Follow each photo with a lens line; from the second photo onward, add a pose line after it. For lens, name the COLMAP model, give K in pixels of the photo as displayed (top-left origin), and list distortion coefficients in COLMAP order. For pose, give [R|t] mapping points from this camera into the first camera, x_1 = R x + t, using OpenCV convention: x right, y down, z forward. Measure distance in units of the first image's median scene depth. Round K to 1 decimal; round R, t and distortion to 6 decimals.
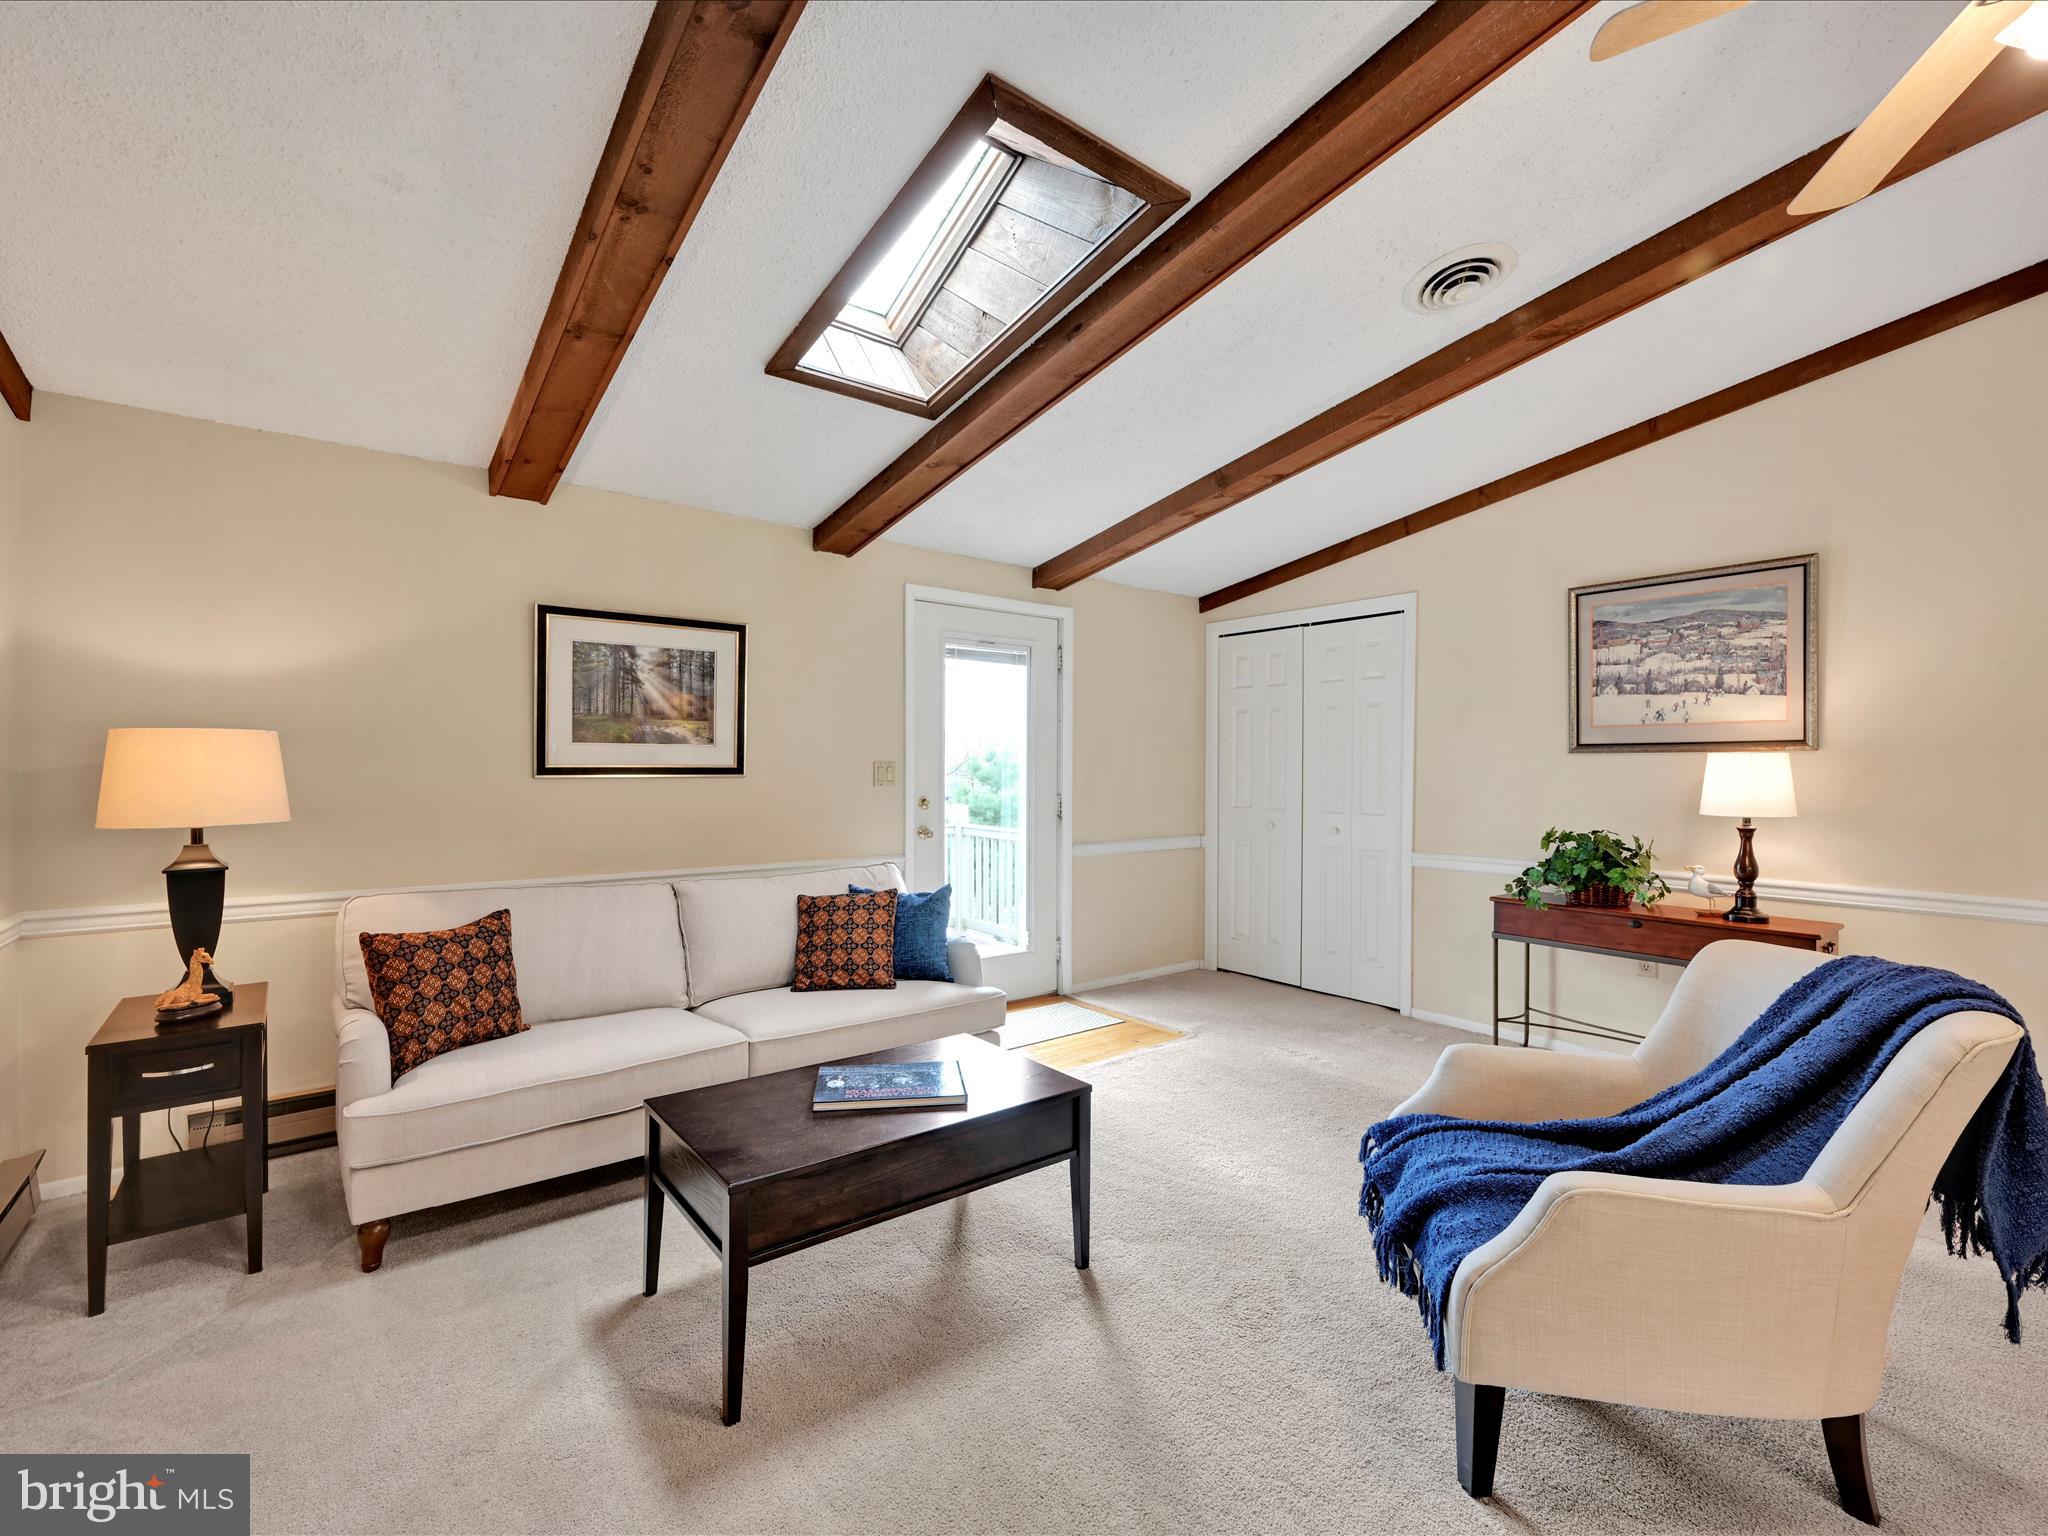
lens RADIAL K [[912.7, 0, 1013.6], [0, 912.7, 768.1], [0, 0, 1]] dist [-0.000179, 0.000096]
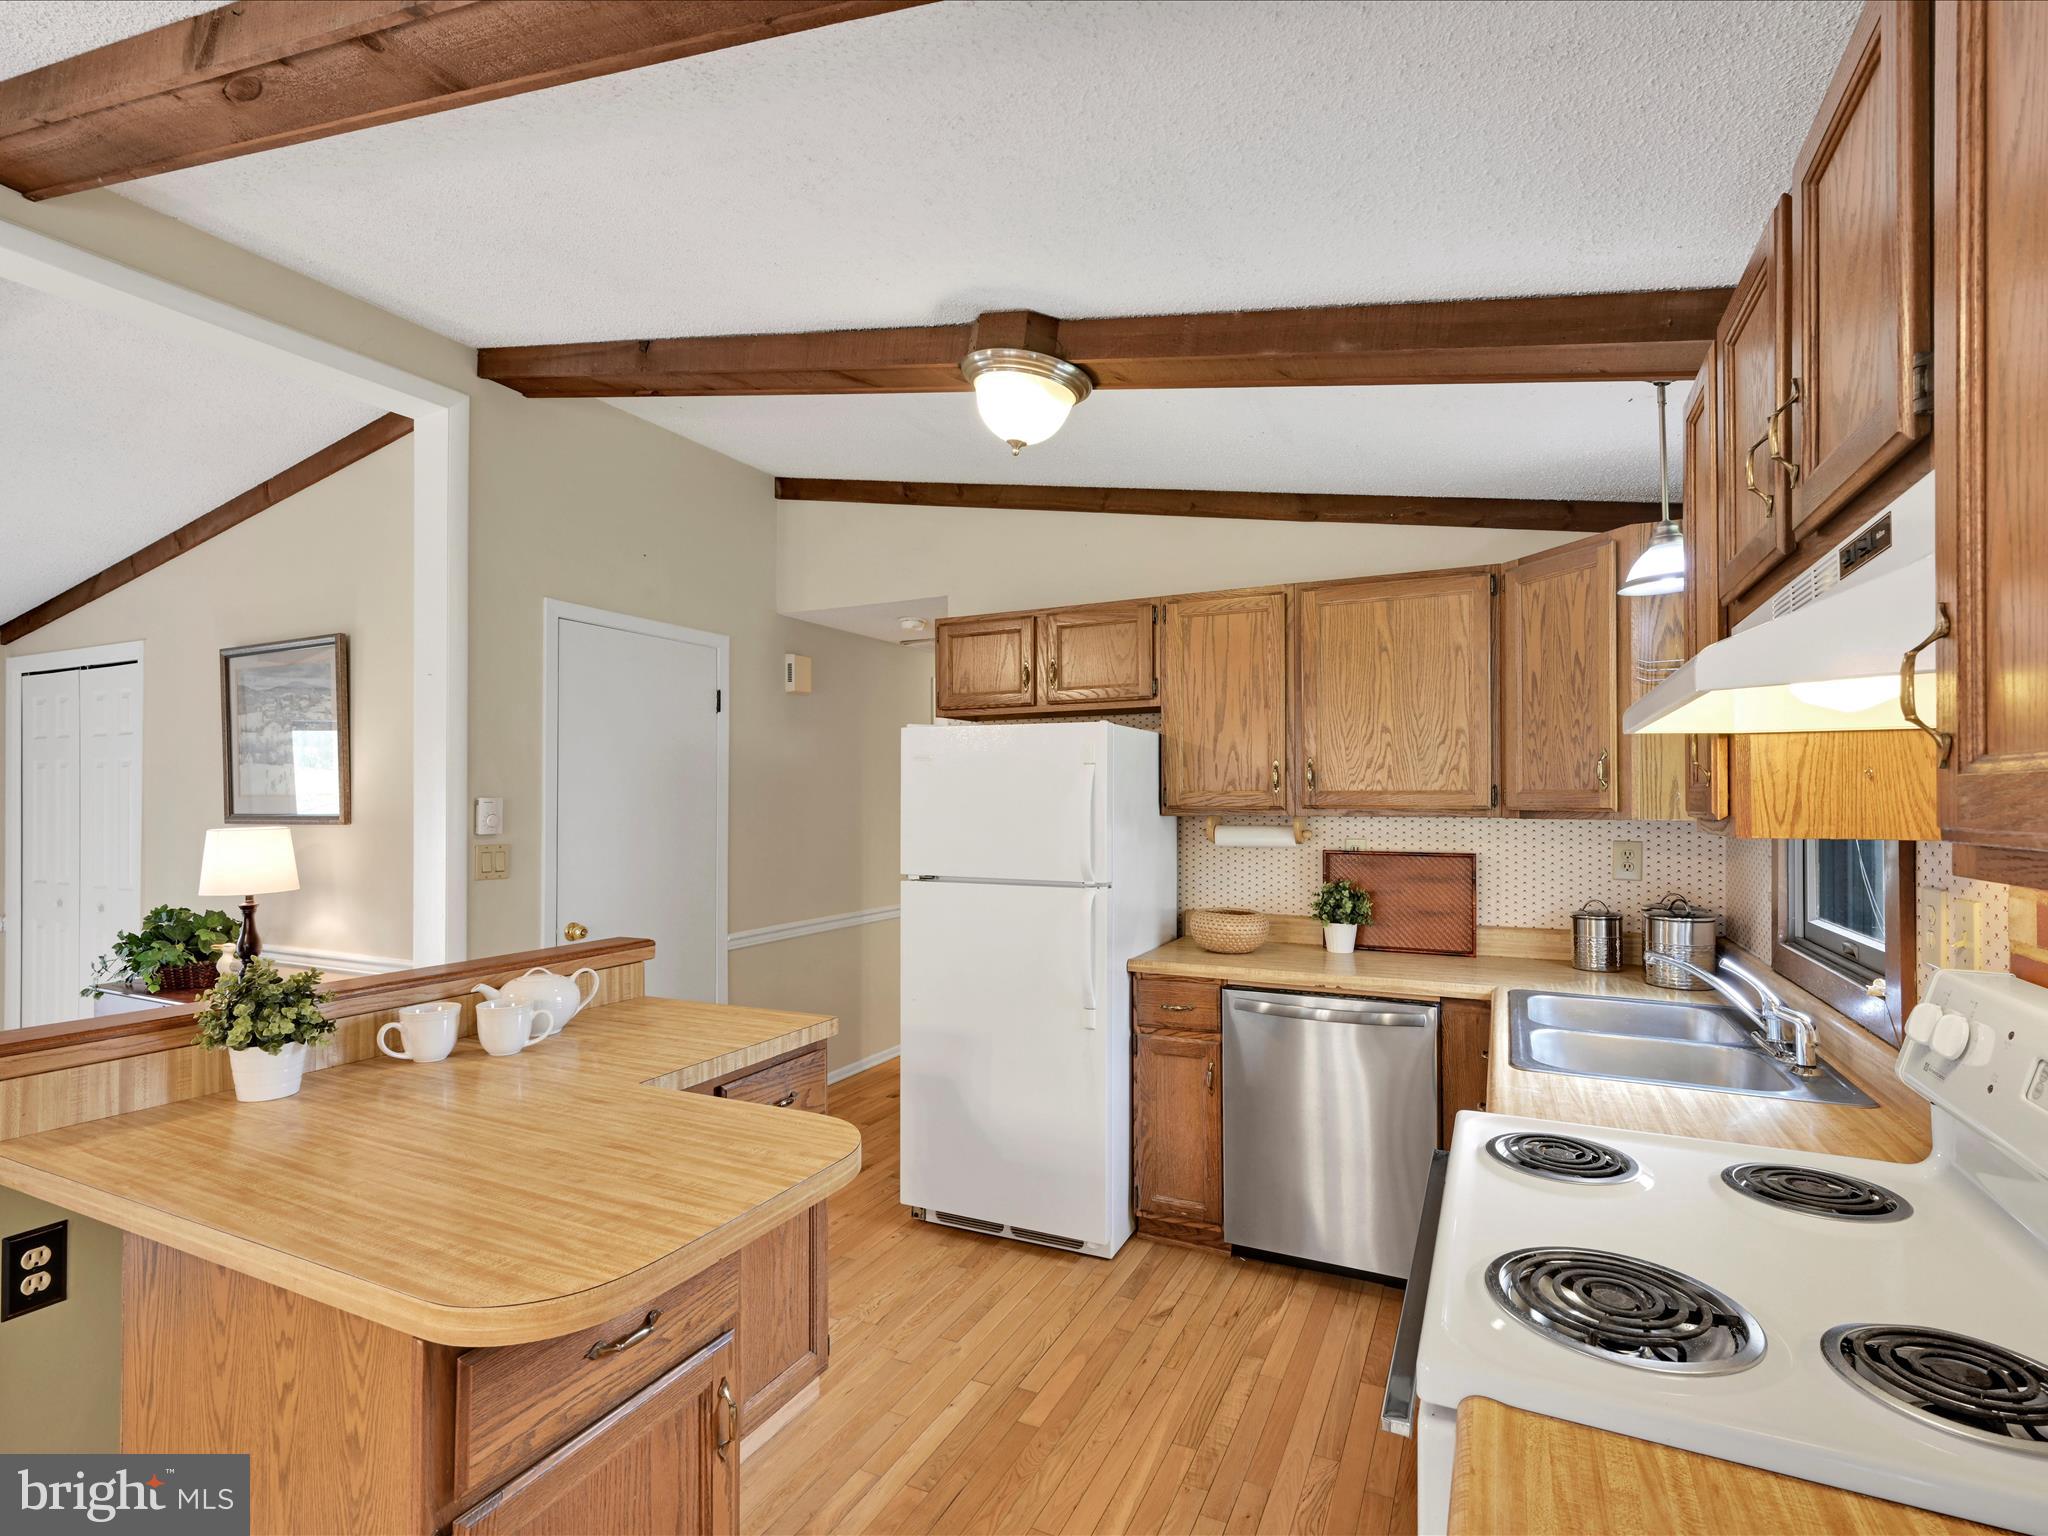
lens RADIAL K [[997.8, 0, 1025.5], [0, 997.8, 784.6], [0, 0, 1]] dist [-0.002888, 0.014832]
pose [[0.898864, -0.000991, 0.438227, 1.080998], [0.007640, 0.999881, -0.013409, -0.044425], [-0.438161, 0.015401, 0.898765, -0.350360]]
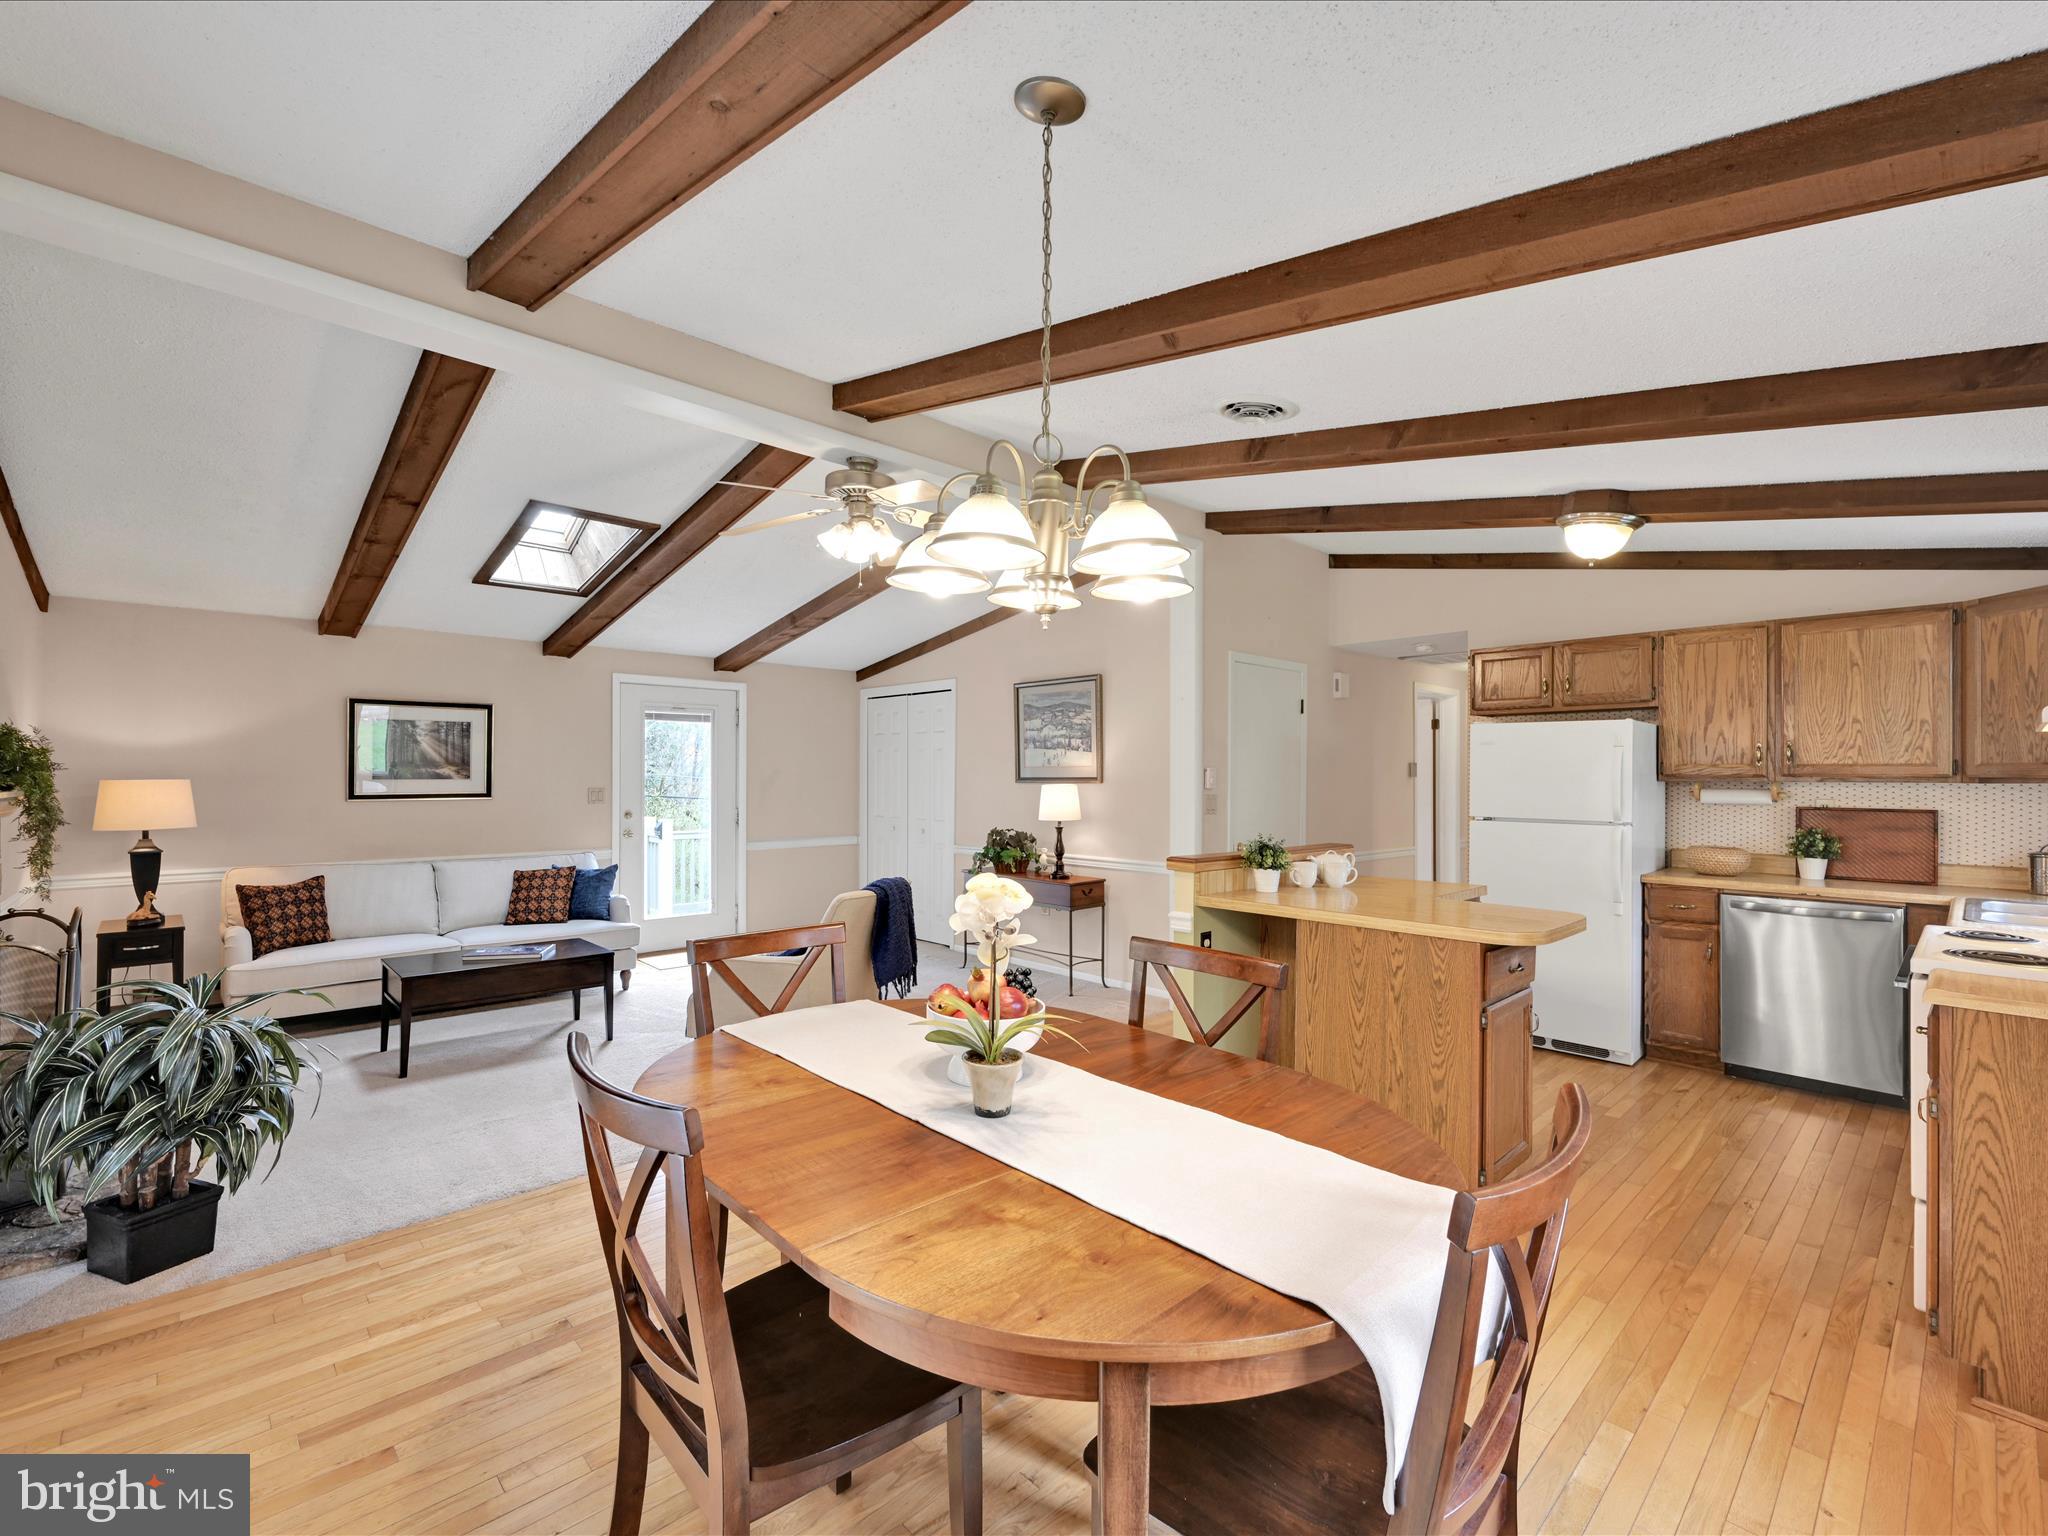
lens RADIAL K [[912.7, 0, 1013.6], [0, 912.7, 768.1], [0, 0, 1]] dist [-0.000179, 0.000096]
pose [[0.996252, -0.000819, 0.086499, 0.555405], [0.001622, 0.999956, -0.009216, -0.033296], [-0.086487, 0.009322, 0.996209, -0.784660]]
